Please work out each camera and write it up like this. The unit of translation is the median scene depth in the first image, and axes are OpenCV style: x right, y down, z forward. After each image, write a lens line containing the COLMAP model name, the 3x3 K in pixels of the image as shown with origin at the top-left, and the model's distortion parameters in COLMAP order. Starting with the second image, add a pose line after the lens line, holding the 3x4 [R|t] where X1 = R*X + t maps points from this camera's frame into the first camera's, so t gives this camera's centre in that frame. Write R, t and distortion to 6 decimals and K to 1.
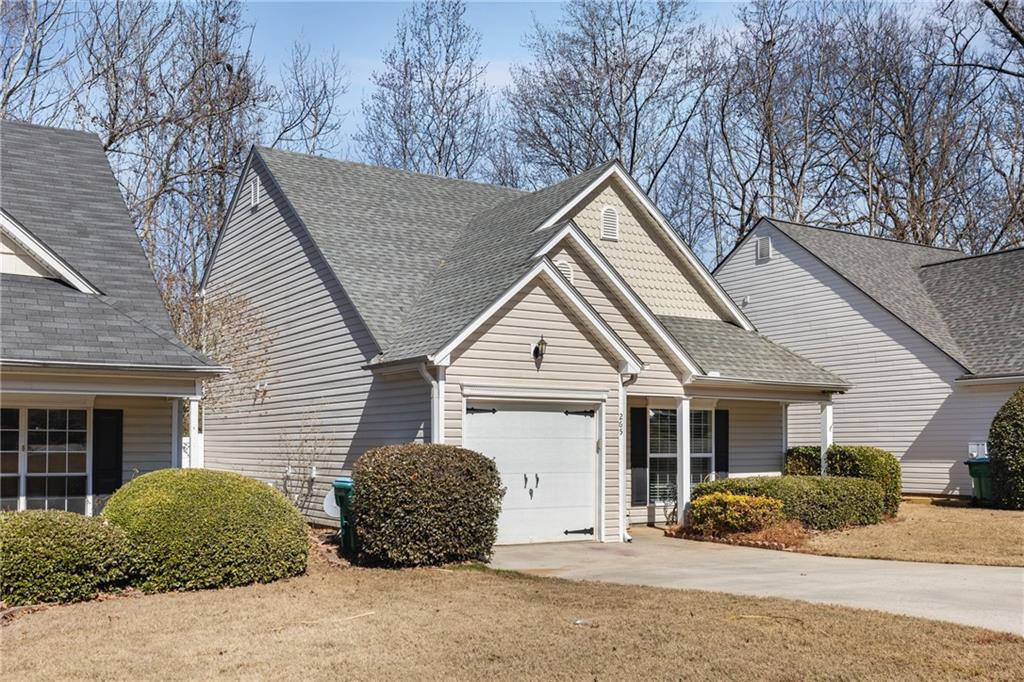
lens RADIAL K [[1017.5, 0, 512.0], [0, 1017.5, 341.0], [0, 0, 1]] dist [-0.002178, -0.001578]
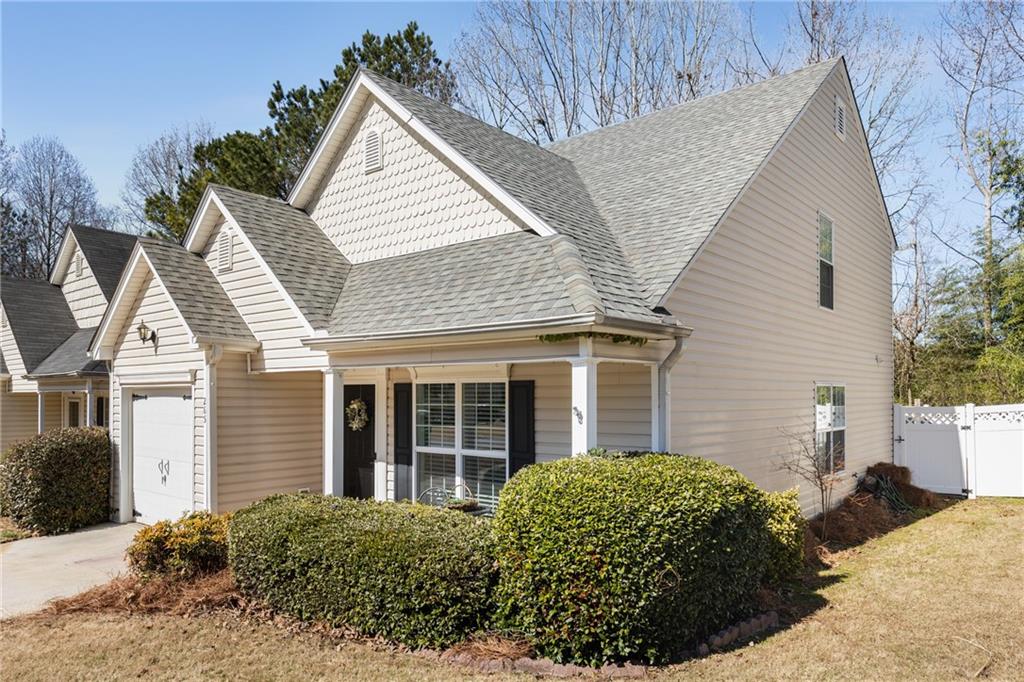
lens RADIAL K [[694.0, 0, 512.0], [0, 694.0, 341.0], [0, 0, 1]] dist [-0.000347, -0.000212]
pose [[0.303896, -0.073839, -0.949839, 0.628200], [0.102169, 0.993768, -0.044566, 0.065709], [0.947211, -0.083500, 0.309546, 0.920213]]
